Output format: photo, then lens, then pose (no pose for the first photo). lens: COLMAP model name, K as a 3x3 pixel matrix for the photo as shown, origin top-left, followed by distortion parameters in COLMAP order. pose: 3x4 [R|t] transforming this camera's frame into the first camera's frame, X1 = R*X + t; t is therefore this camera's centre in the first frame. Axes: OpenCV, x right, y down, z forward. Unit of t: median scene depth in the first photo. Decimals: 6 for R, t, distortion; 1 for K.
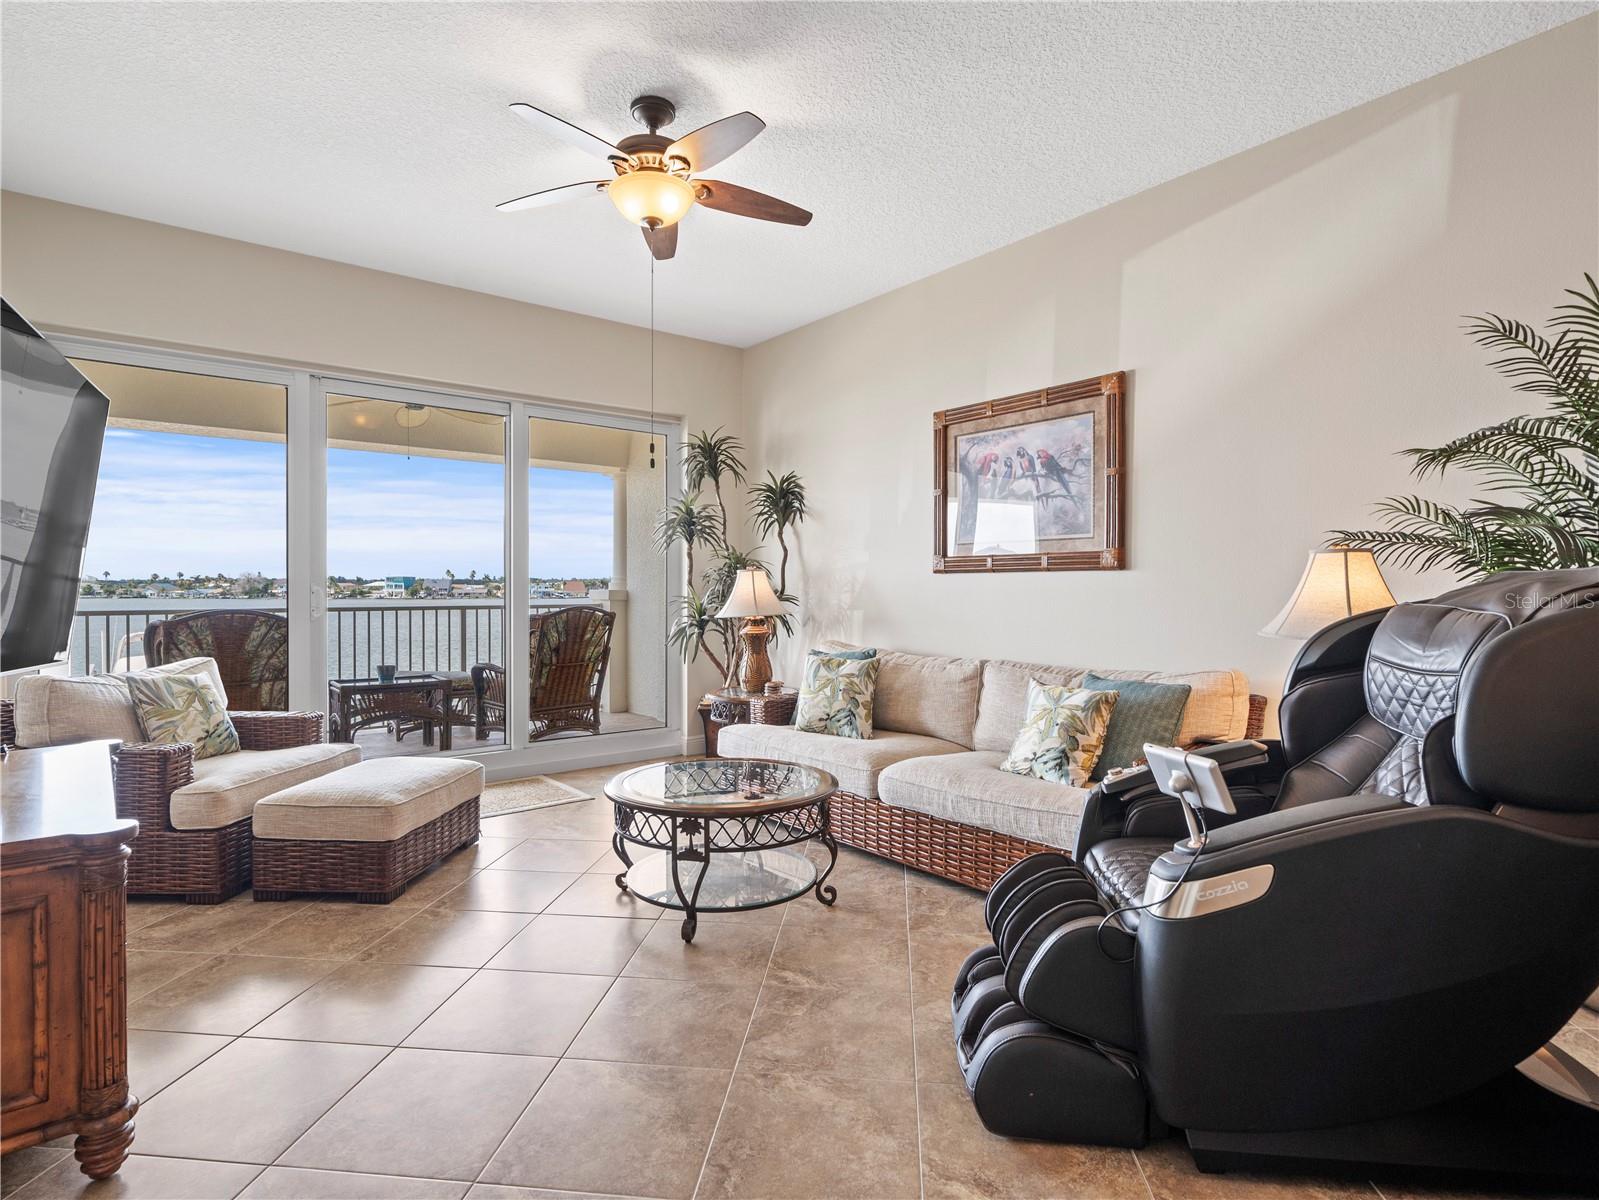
lens RADIAL K [[827.3, 0, 792.1], [0, 827.3, 596.0], [0, 0, 1]] dist [-0.003087, 0.000096]
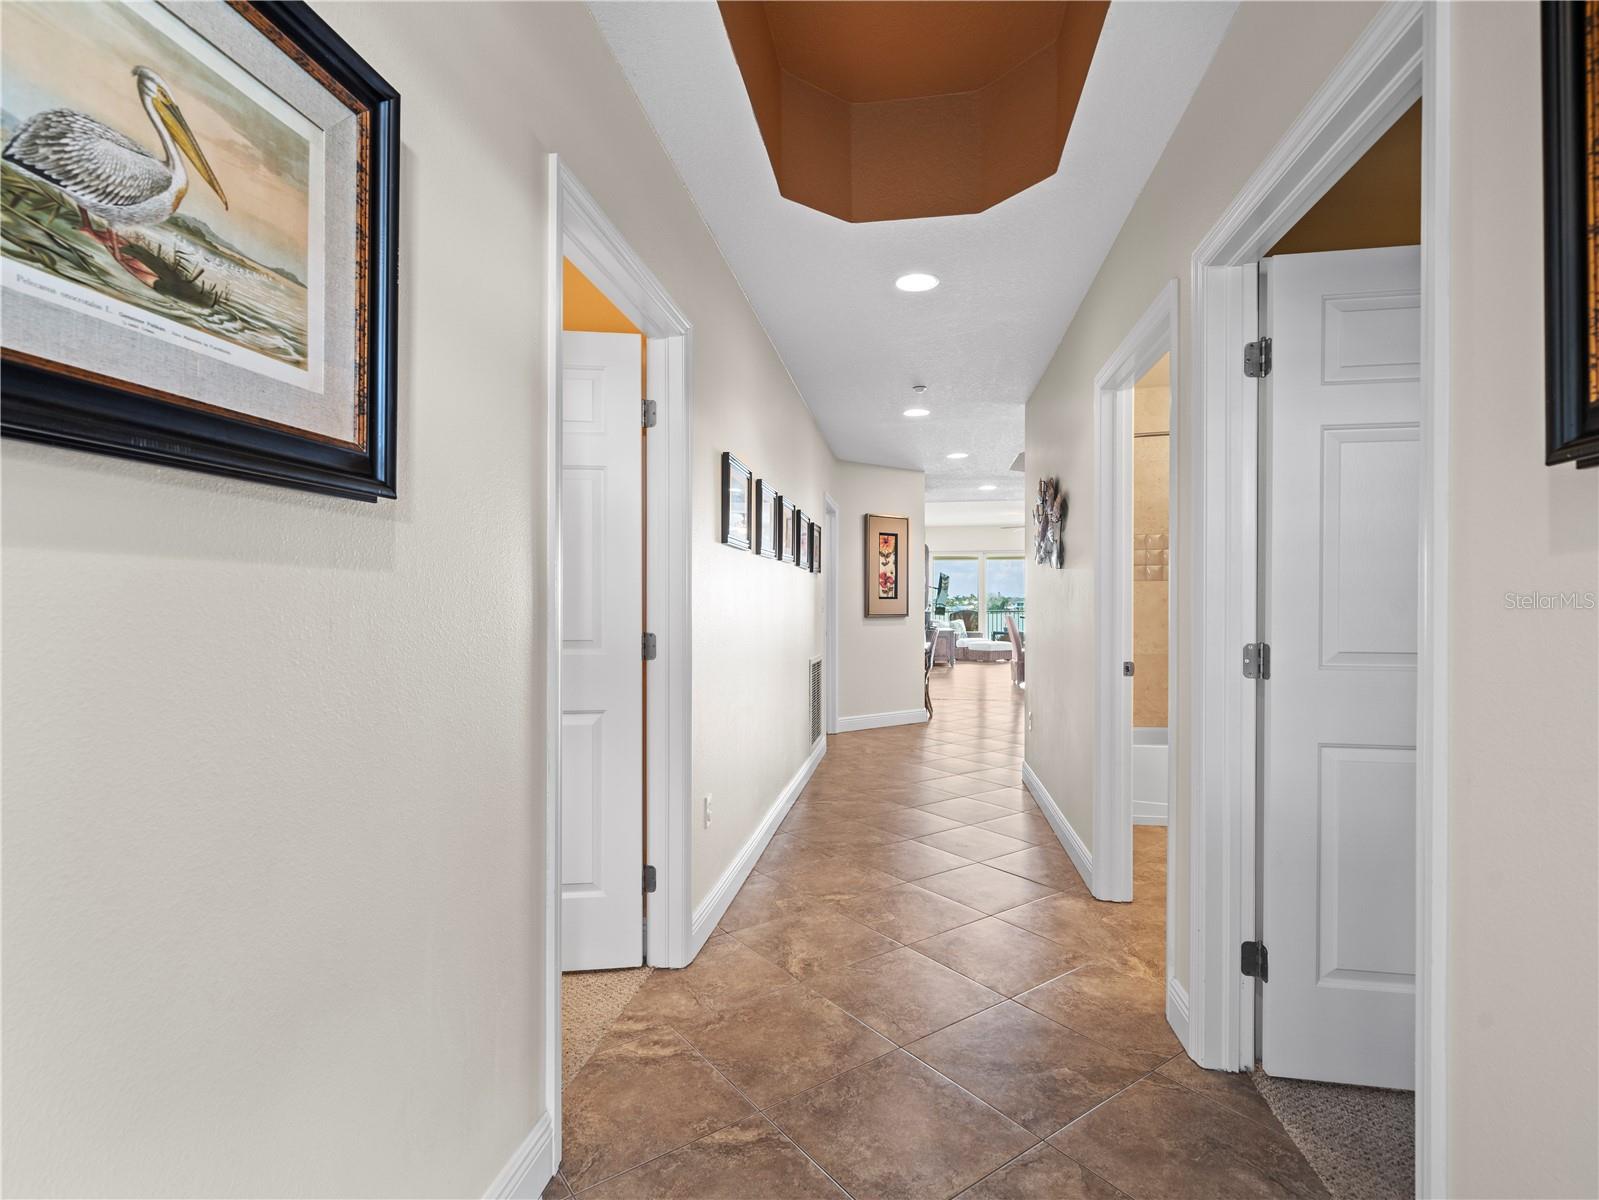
lens RADIAL K [[790.4, 0, 792.3], [0, 790.4, 606.7], [0, 0, 1]] dist [-0.002088, 0.000084]
pose [[0.675207, 0.001845, -0.737626, 1.726913], [-0.007345, 0.999964, -0.004222, 0.031974], [0.737591, 0.008268, 0.675197, -2.424183]]
